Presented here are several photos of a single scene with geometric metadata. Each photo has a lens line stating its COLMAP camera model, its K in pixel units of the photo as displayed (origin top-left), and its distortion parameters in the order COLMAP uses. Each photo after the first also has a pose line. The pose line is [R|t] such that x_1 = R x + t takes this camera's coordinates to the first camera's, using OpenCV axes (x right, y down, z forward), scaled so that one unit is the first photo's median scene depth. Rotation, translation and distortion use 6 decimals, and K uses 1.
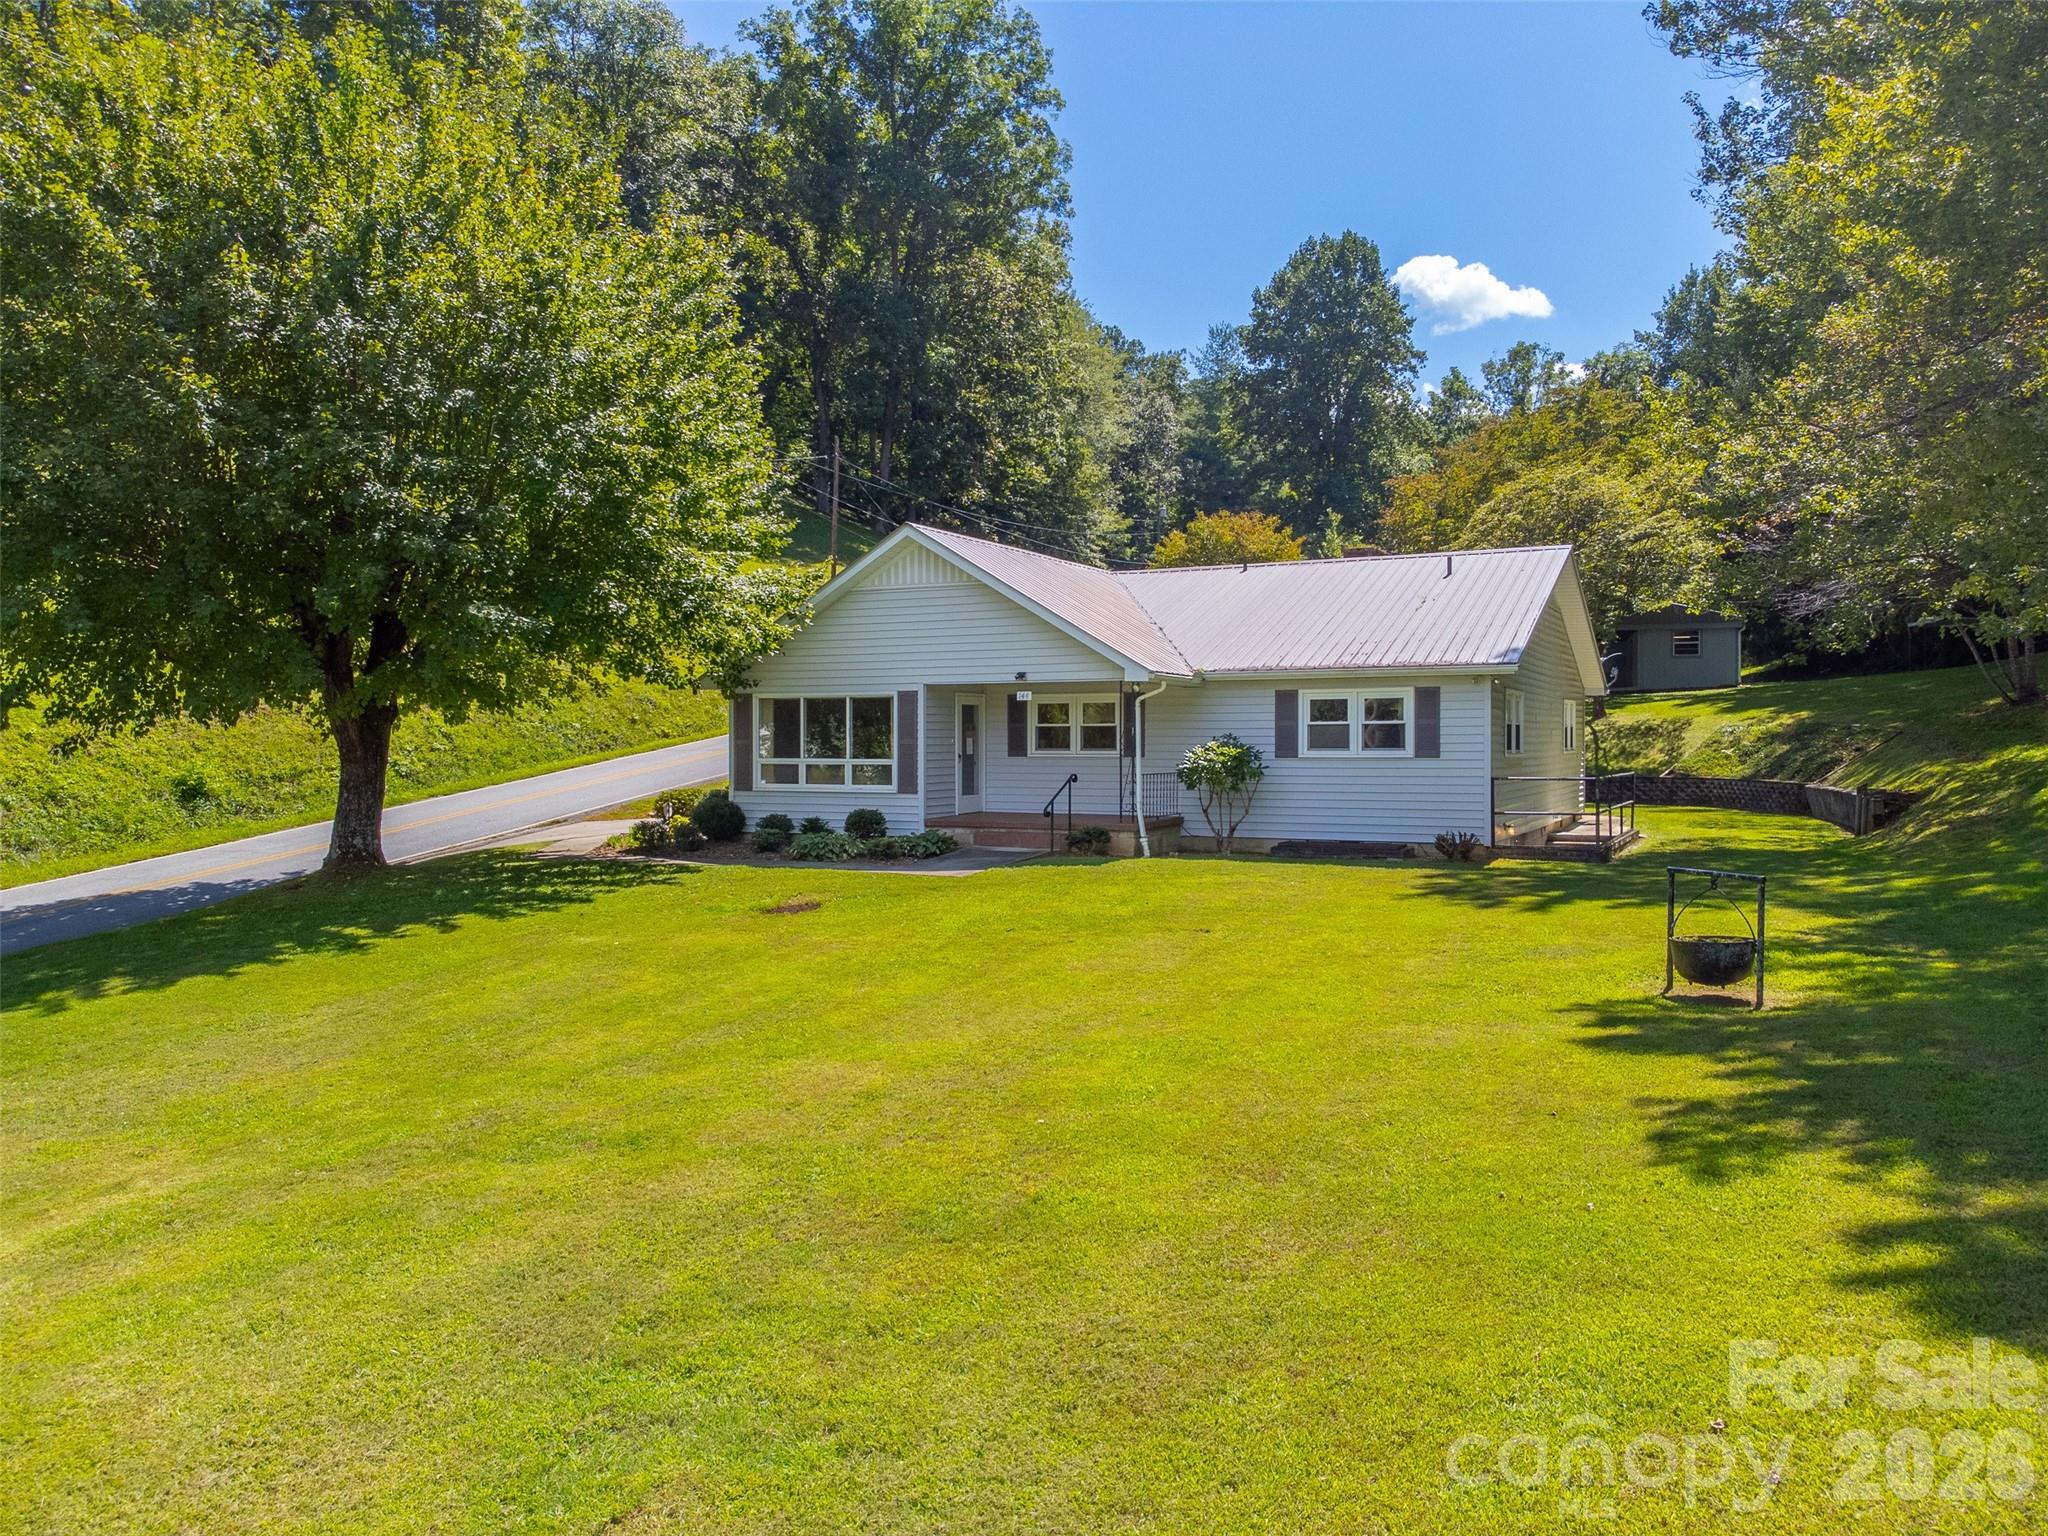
lens RADIAL K [[1535.8, 0, 1028.8], [0, 1535.8, 753.8], [0, 0, 1]] dist [0.035742, -0.007287]
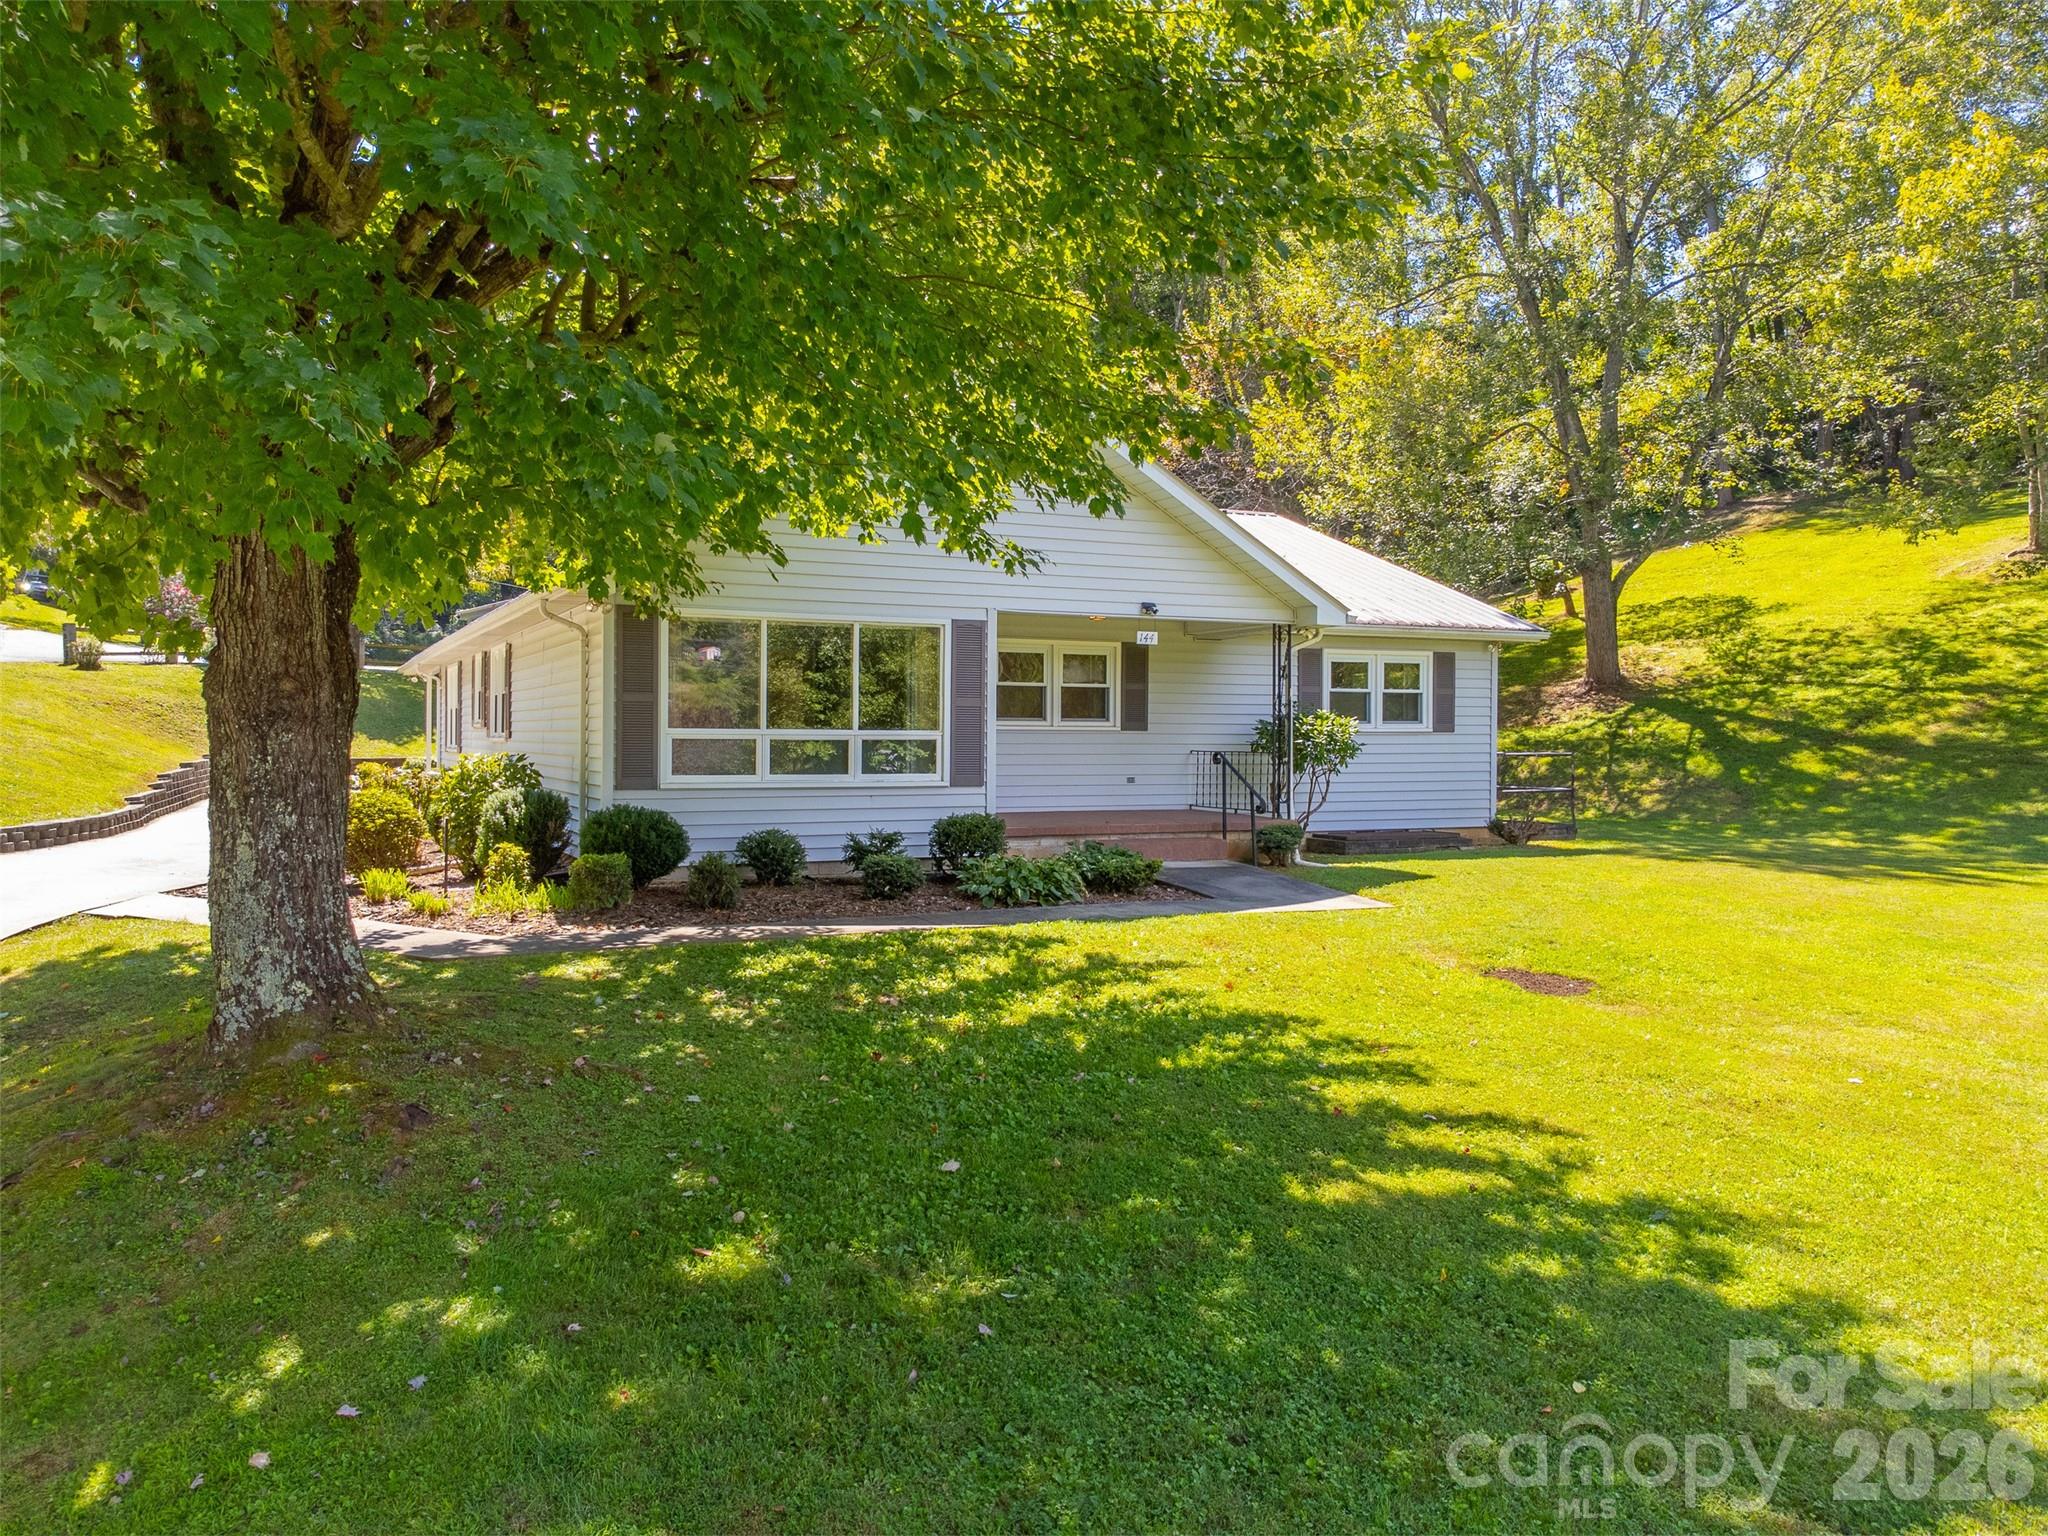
lens RADIAL K [[1535.8, 0, 1025.2], [0, 1535.8, 754.5], [0, 0, 1]] dist [0.035742, -0.007287]
pose [[0.631258, -0.005885, 0.775550, -0.578001], [-0.000980, 0.999964, 0.008386, 0.008279], [-0.775572, -0.006054, 0.631230, 0.628681]]
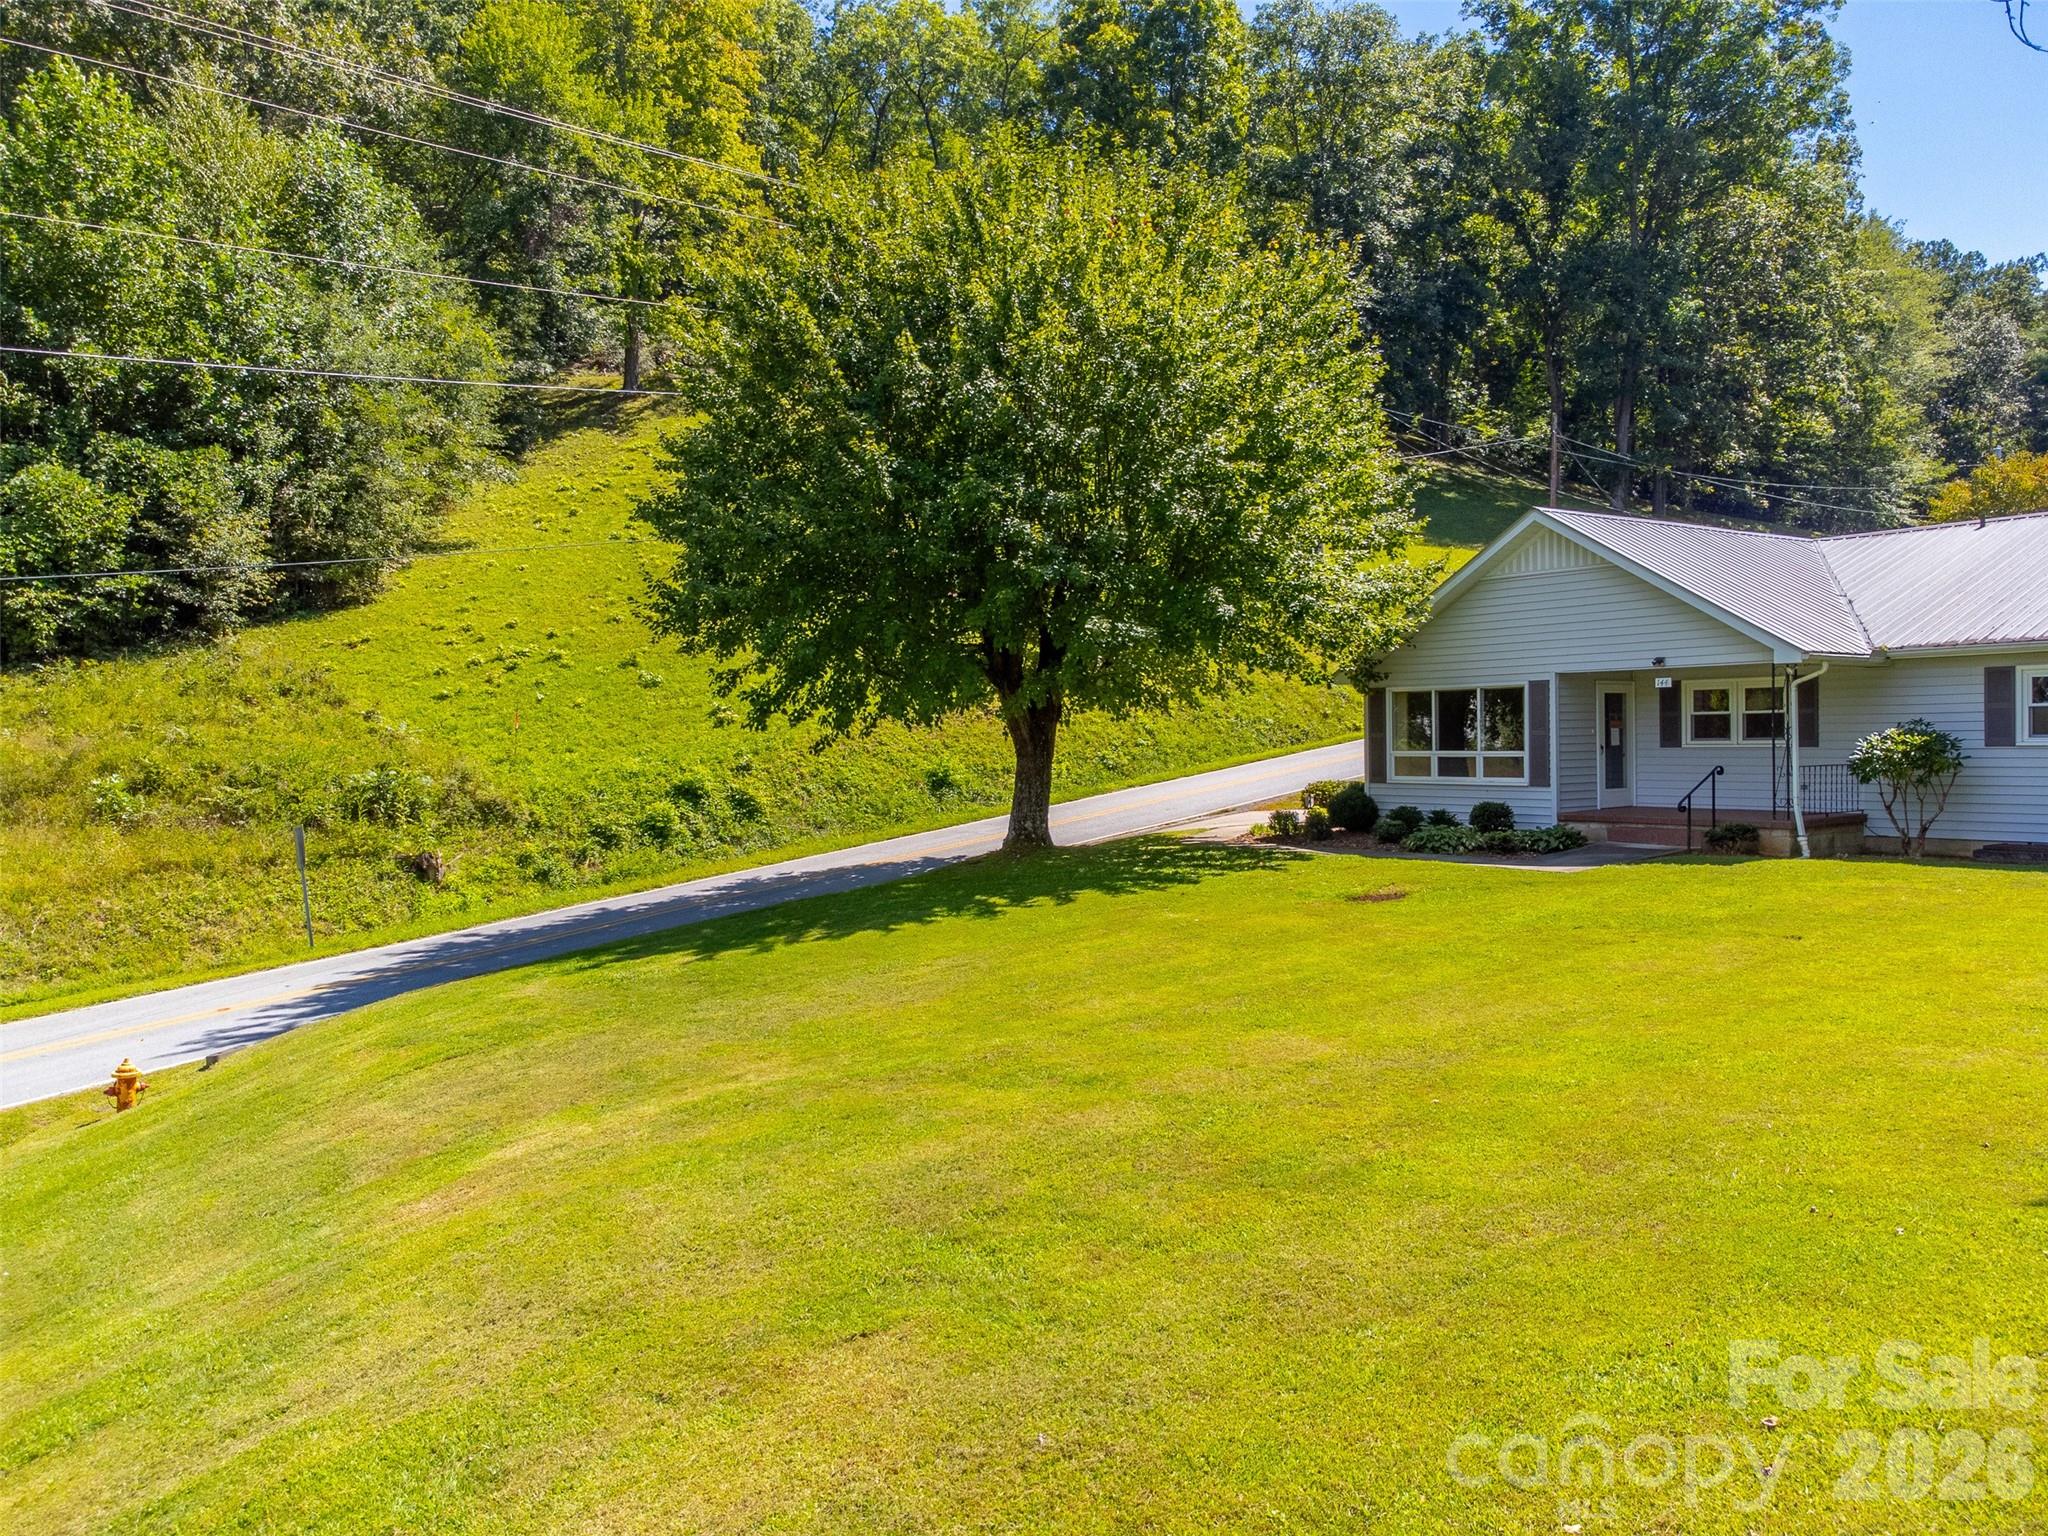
lens RADIAL K [[1535.8, 0, 1028.3], [0, 1535.8, 758.8], [0, 0, 1]] dist [0.035742, -0.007287]
pose [[0.885994, -0.004947, -0.463669, 0.093094], [0.008706, 0.999944, 0.005967, -0.000034], [0.463614, -0.009323, 0.885988, -0.017751]]
